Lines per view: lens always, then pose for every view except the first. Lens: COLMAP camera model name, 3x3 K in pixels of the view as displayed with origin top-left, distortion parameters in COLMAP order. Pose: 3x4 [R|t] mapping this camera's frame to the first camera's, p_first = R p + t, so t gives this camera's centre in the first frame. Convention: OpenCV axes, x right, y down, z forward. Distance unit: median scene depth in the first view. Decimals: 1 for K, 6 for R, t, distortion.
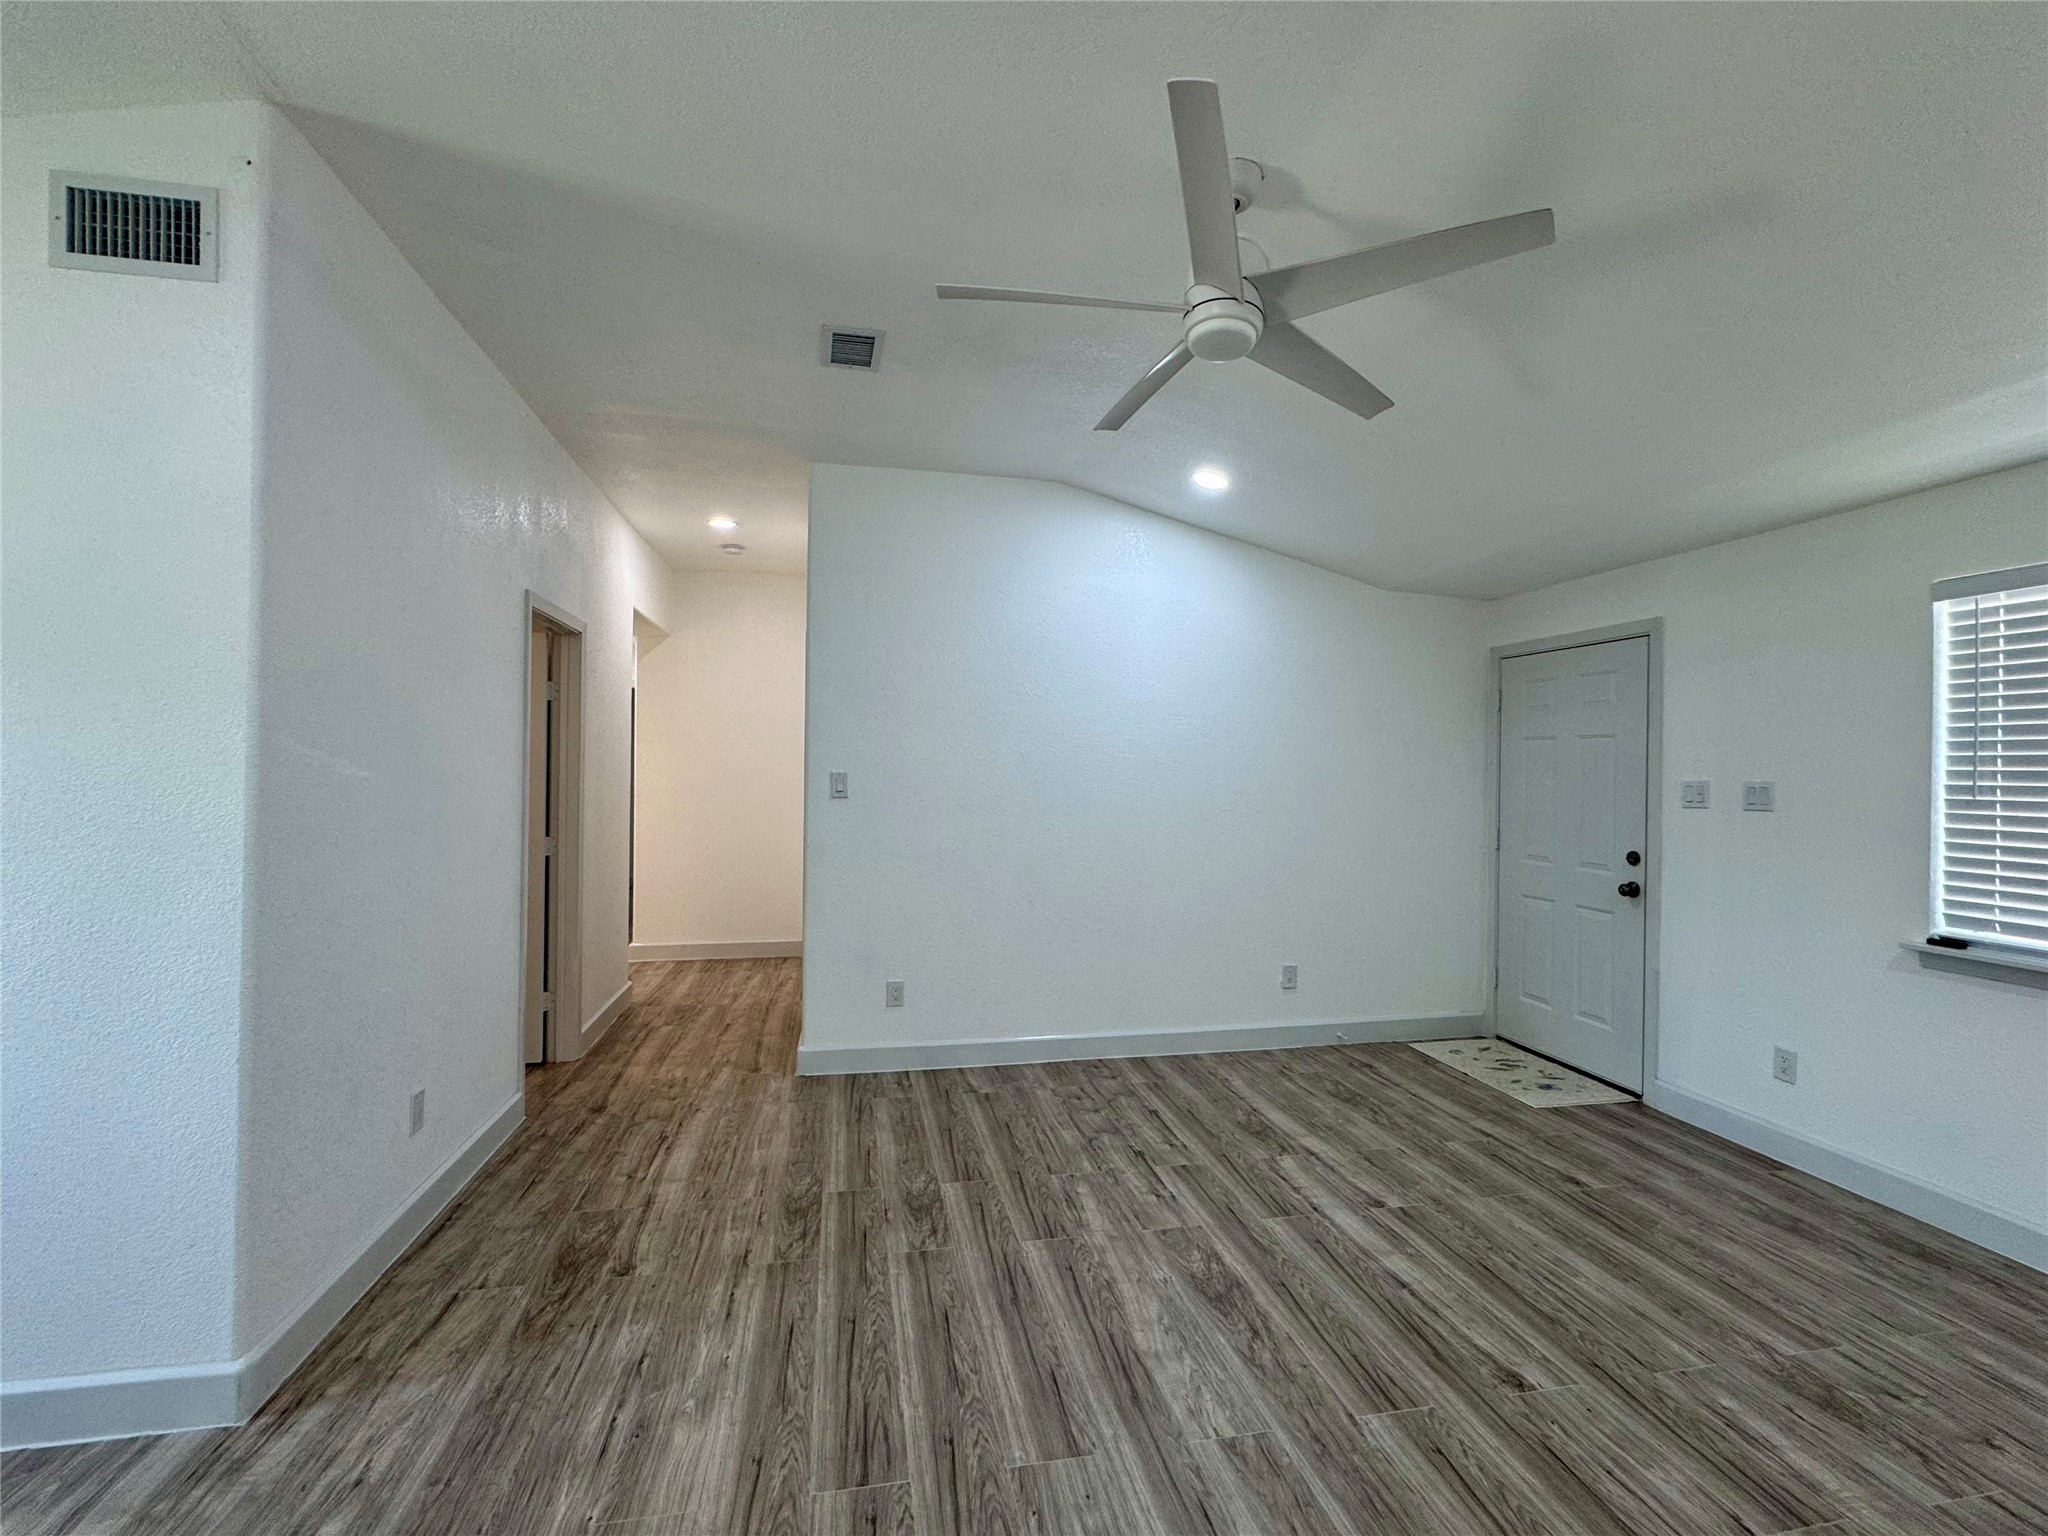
lens RADIAL K [[904.6, 0, 1027.0], [0, 904.6, 763.4], [0, 0, 1]] dist [-0.001617, 0.000471]
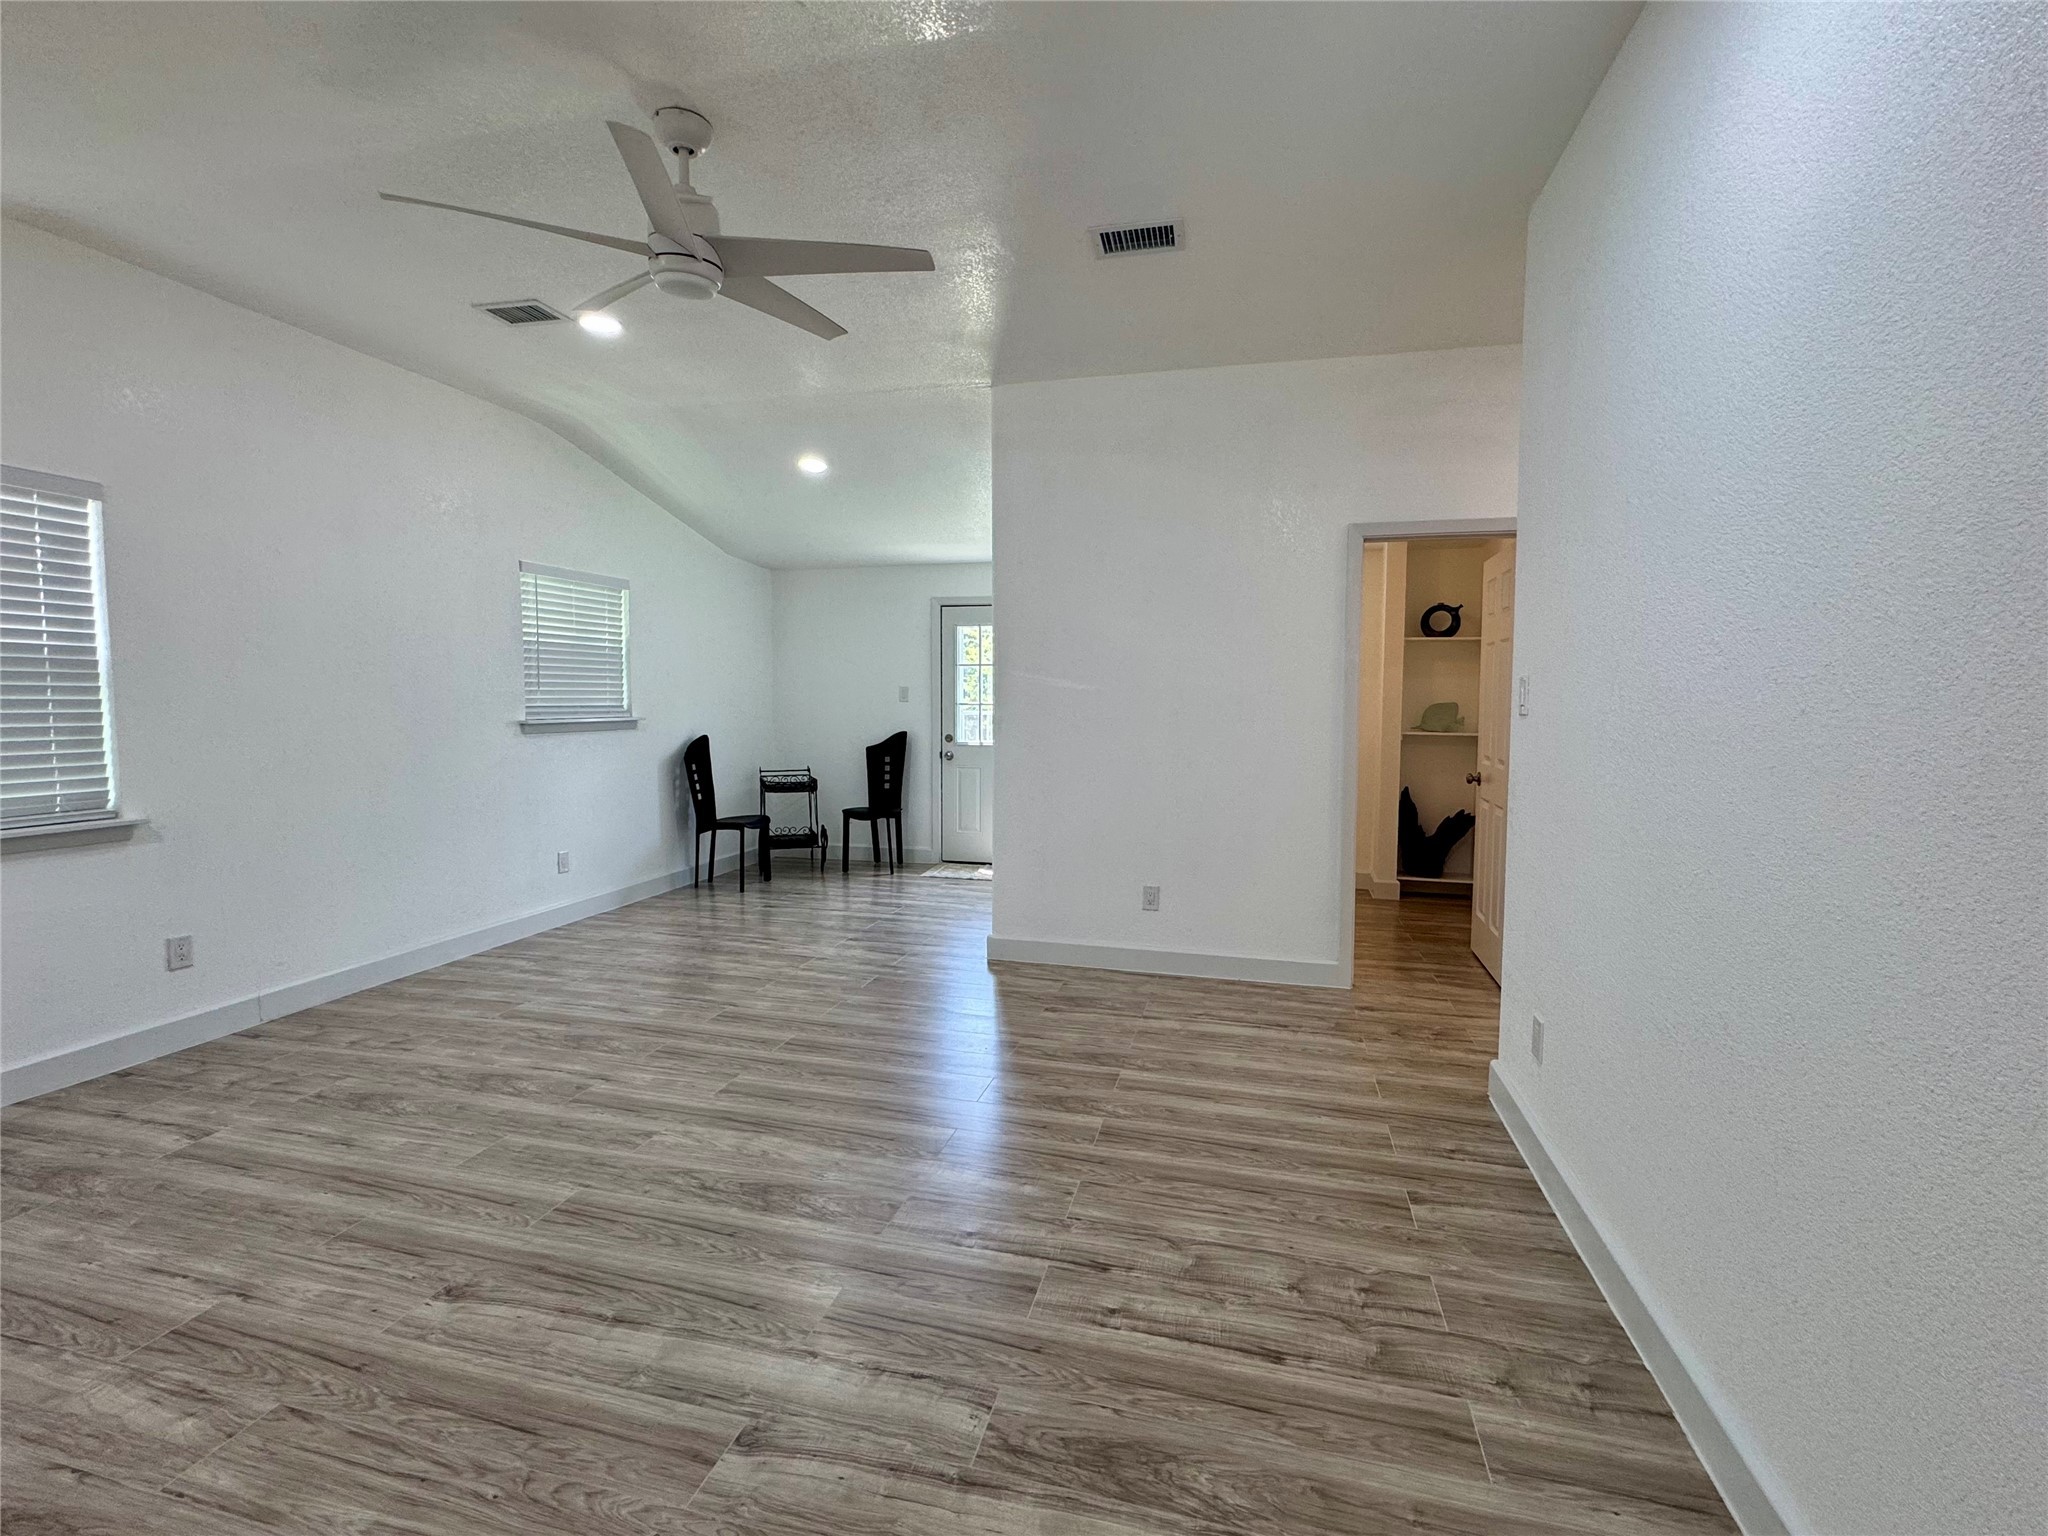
lens RADIAL K [[904.6, 0, 1027.0], [0, 904.6, 763.4], [0, 0, 1]] dist [-0.001617, 0.000471]
pose [[-0.439619, 0.047527, -0.896926, 0.806779], [-0.001921, 0.998547, 0.053854, 0.056972], [0.898182, 0.025398, -0.438889, 1.422763]]
